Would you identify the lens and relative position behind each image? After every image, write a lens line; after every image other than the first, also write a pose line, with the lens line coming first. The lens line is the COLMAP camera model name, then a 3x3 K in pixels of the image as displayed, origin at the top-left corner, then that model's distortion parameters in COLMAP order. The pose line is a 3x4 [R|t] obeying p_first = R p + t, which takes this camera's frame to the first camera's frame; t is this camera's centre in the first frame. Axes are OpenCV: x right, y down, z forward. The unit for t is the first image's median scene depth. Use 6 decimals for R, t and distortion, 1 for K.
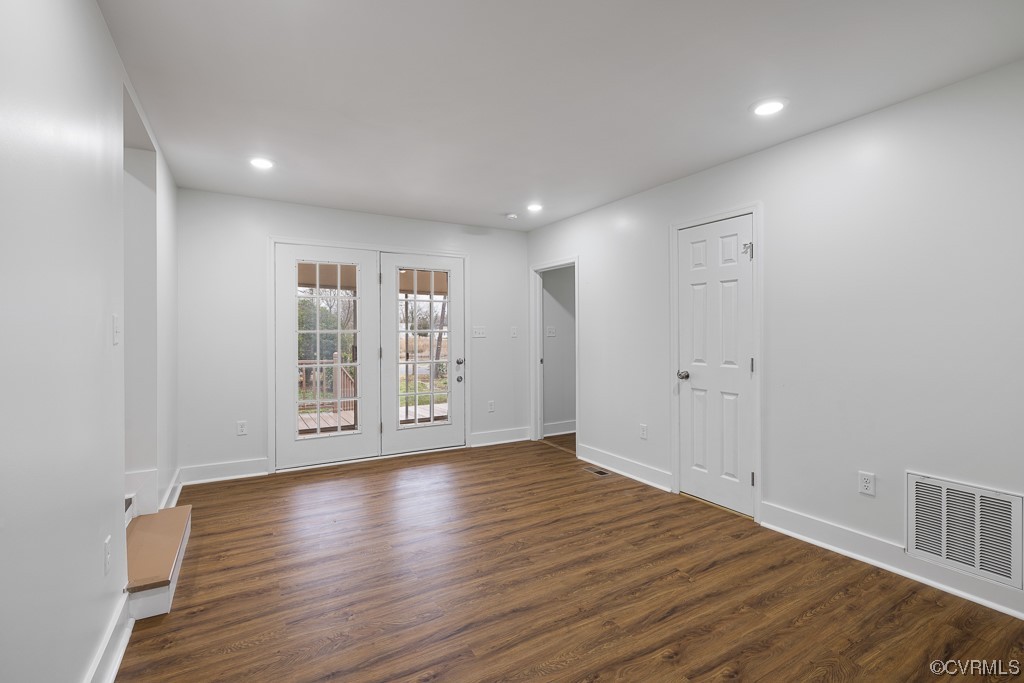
lens RADIAL K [[470.6, 0, 513.7], [0, 470.6, 336.4], [0, 0, 1]] dist [-0.004628, 0.000633]
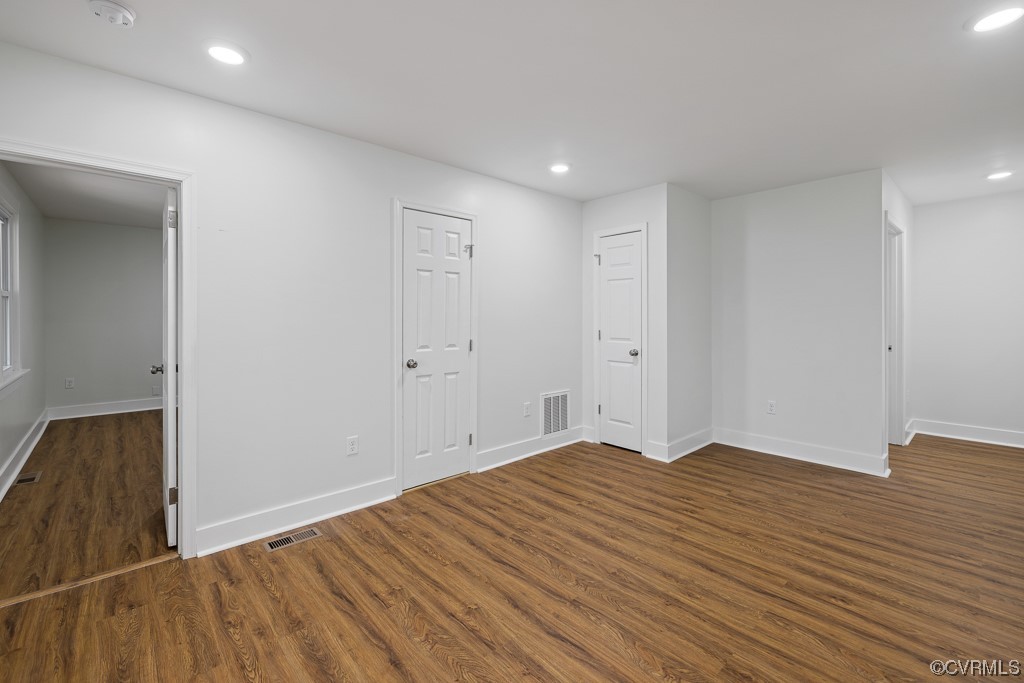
lens RADIAL K [[432.1, 0, 511.9], [0, 432.1, 322.0], [0, 0, 1]] dist [0.004058, 0.000668]
pose [[-0.198763, -0.008624, 0.980010, -0.613463], [0.008863, 0.999905, 0.010596, -0.010627], [-0.980008, 0.010792, -0.198668, 1.129364]]
